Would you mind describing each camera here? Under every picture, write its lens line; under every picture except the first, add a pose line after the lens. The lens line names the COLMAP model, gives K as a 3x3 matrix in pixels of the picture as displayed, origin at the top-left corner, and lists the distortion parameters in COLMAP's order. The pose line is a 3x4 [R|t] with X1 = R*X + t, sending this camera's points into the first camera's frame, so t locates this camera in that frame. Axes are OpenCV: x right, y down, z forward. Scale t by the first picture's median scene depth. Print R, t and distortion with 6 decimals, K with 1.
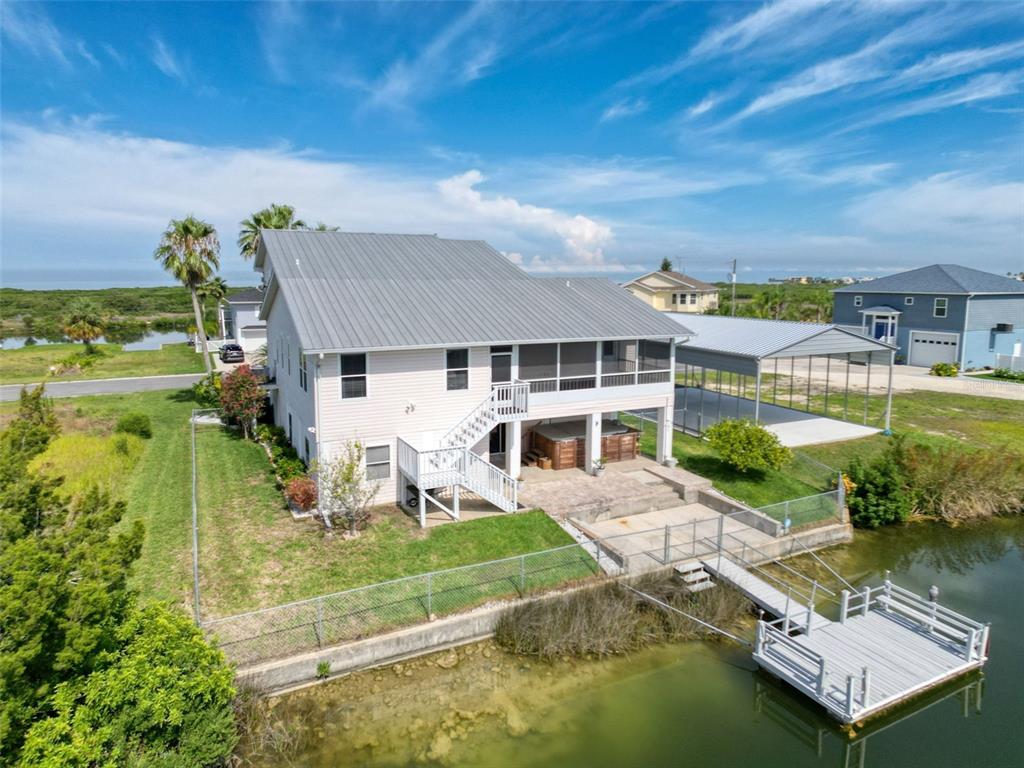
lens RADIAL K [[674.2, 0, 548.7], [0, 674.2, 386.1], [0, 0, 1]] dist [0.001581, -0.001398]
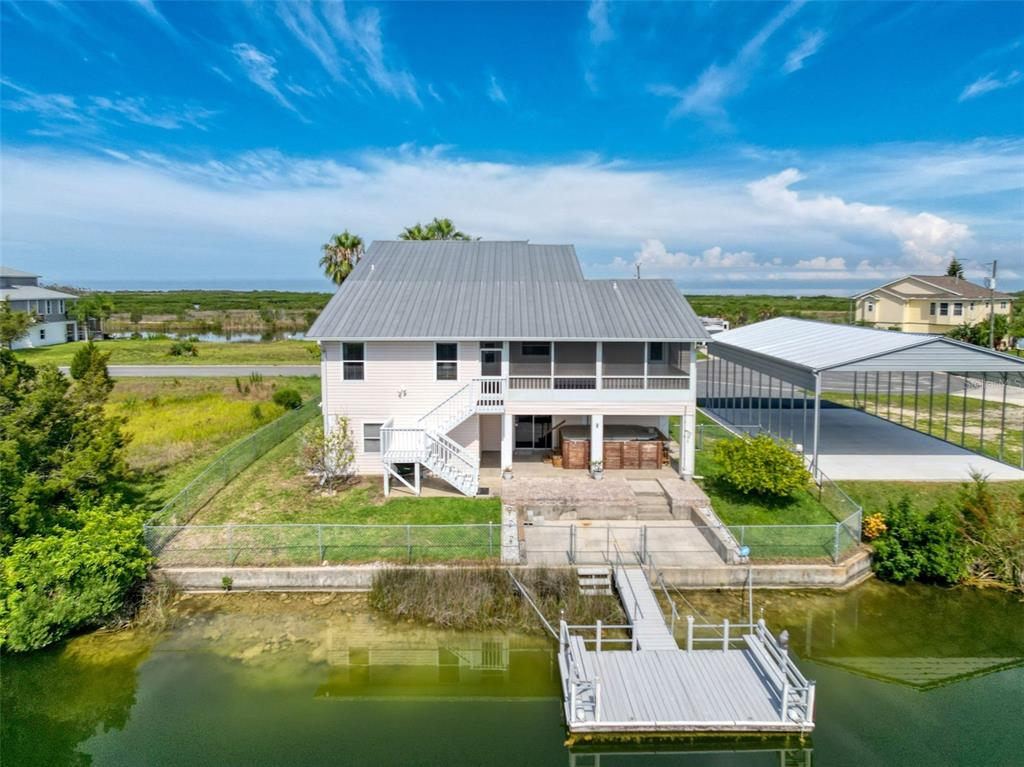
lens RADIAL K [[698.9, 0, 512.0], [0, 698.9, 383.5], [0, 0, 1]] dist [-0.000718, -0.003372]
pose [[0.893183, 0.062056, -0.445391, 0.455666], [-0.071111, 0.997462, -0.003630, 0.007512], [0.444035, 0.034915, 0.895329, 0.028518]]
